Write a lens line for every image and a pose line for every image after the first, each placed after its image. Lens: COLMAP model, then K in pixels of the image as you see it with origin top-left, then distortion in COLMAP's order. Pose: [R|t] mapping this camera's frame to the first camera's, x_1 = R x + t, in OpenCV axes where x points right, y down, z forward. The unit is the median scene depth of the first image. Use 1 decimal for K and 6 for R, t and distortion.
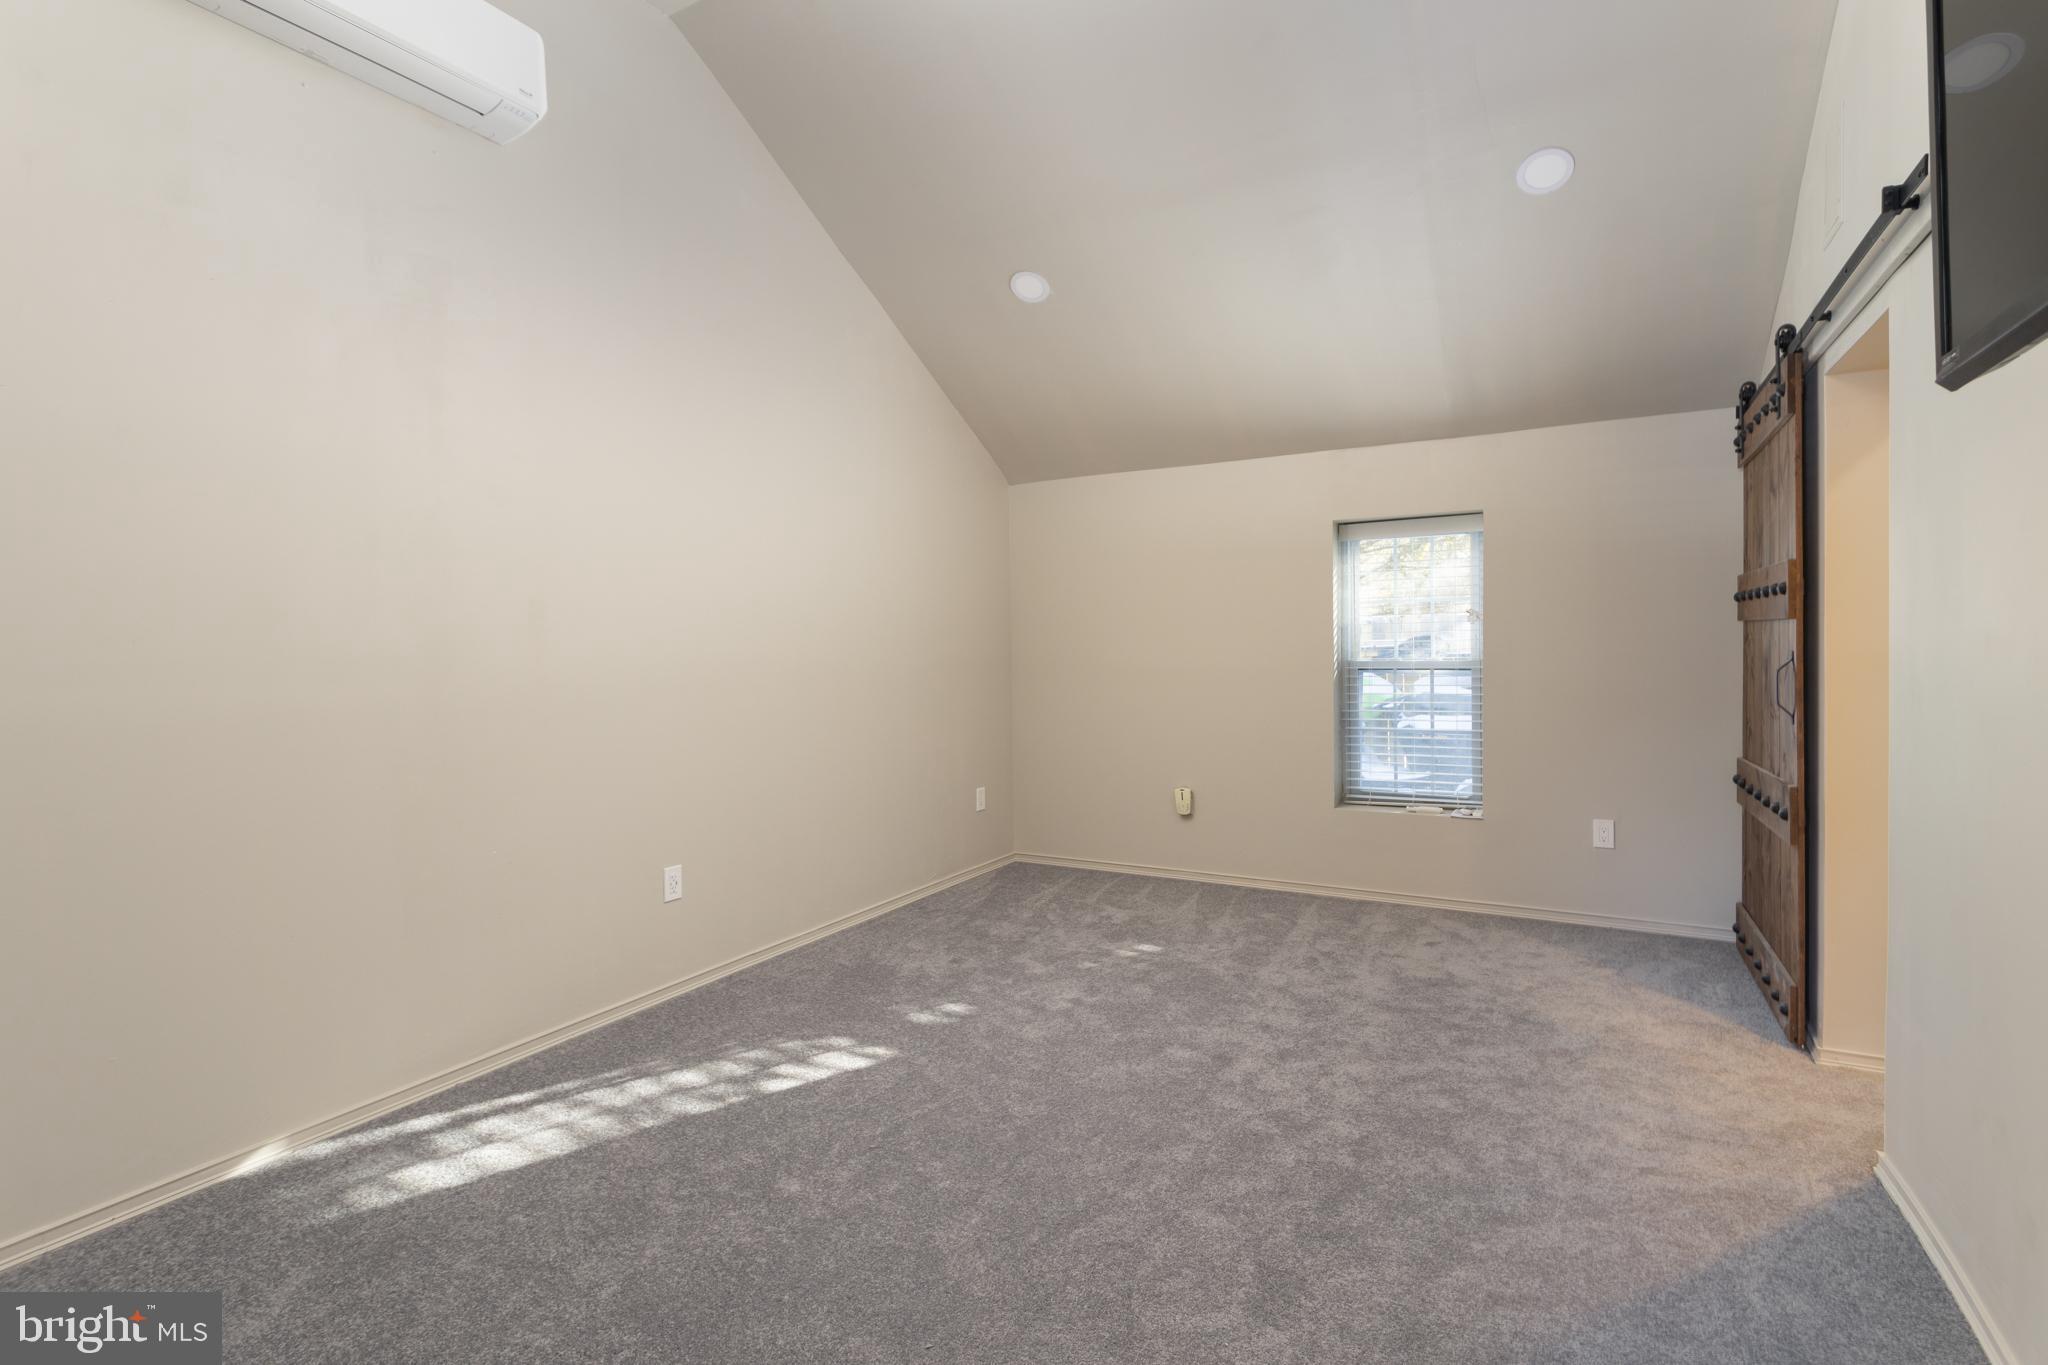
lens RADIAL K [[987.3, 0, 1025.4], [0, 987.3, 632.2], [0, 0, 1]] dist [-0.015918, 0.001094]
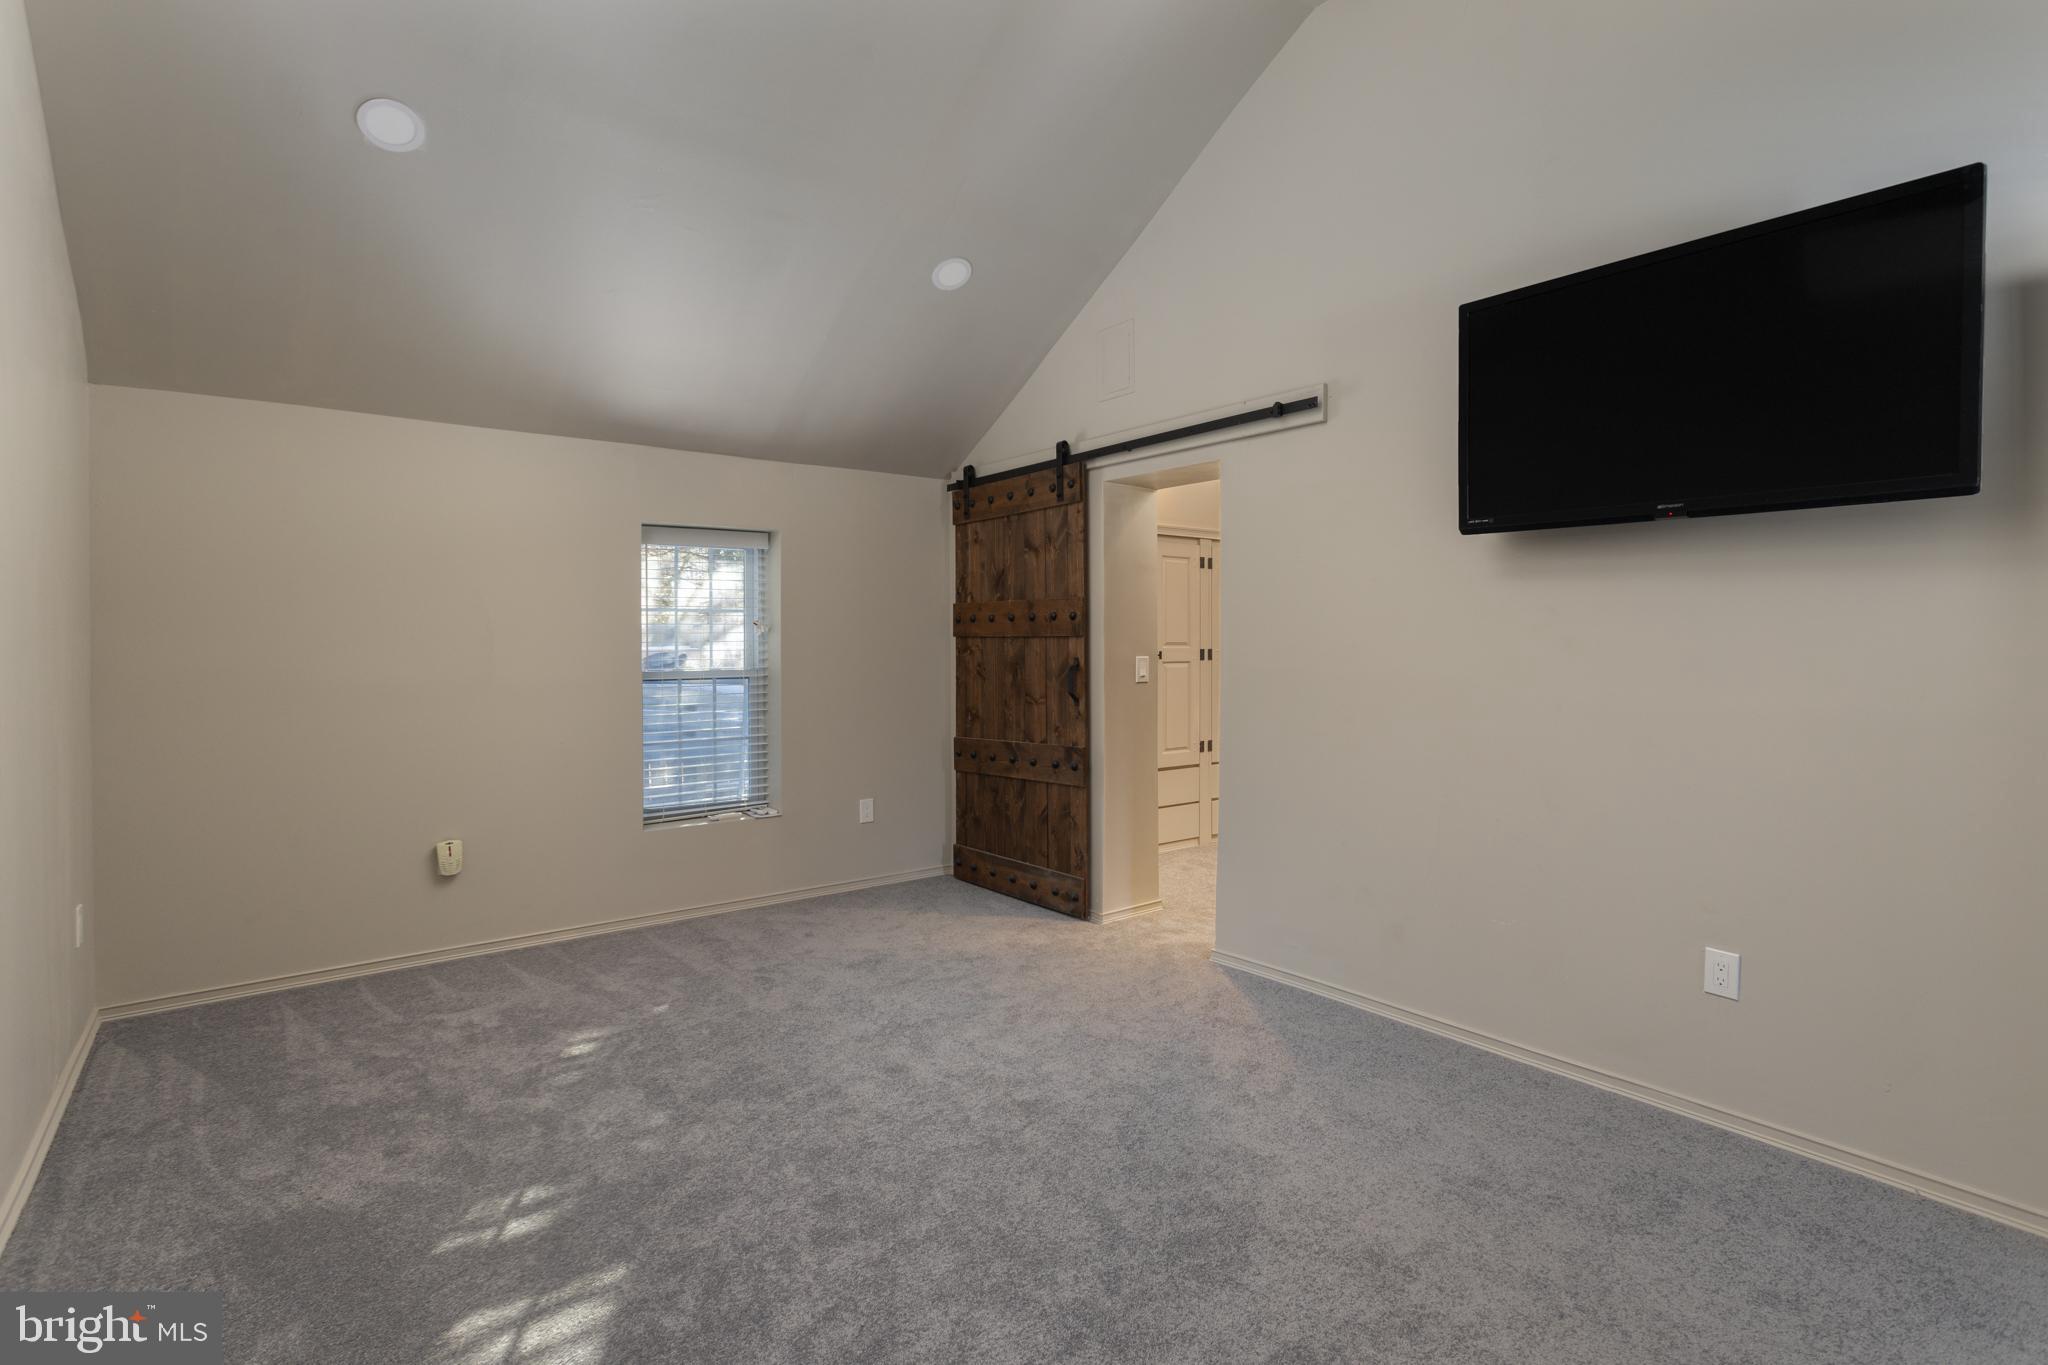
lens RADIAL K [[987.3, 0, 1025.4], [0, 987.3, 632.2], [0, 0, 1]] dist [-0.015918, 0.001094]
pose [[0.361453, 0.027509, 0.931985, -0.524743], [-0.010108, 0.999622, -0.025585, 0.015440], [-0.932336, -0.000173, 0.361594, 0.411289]]
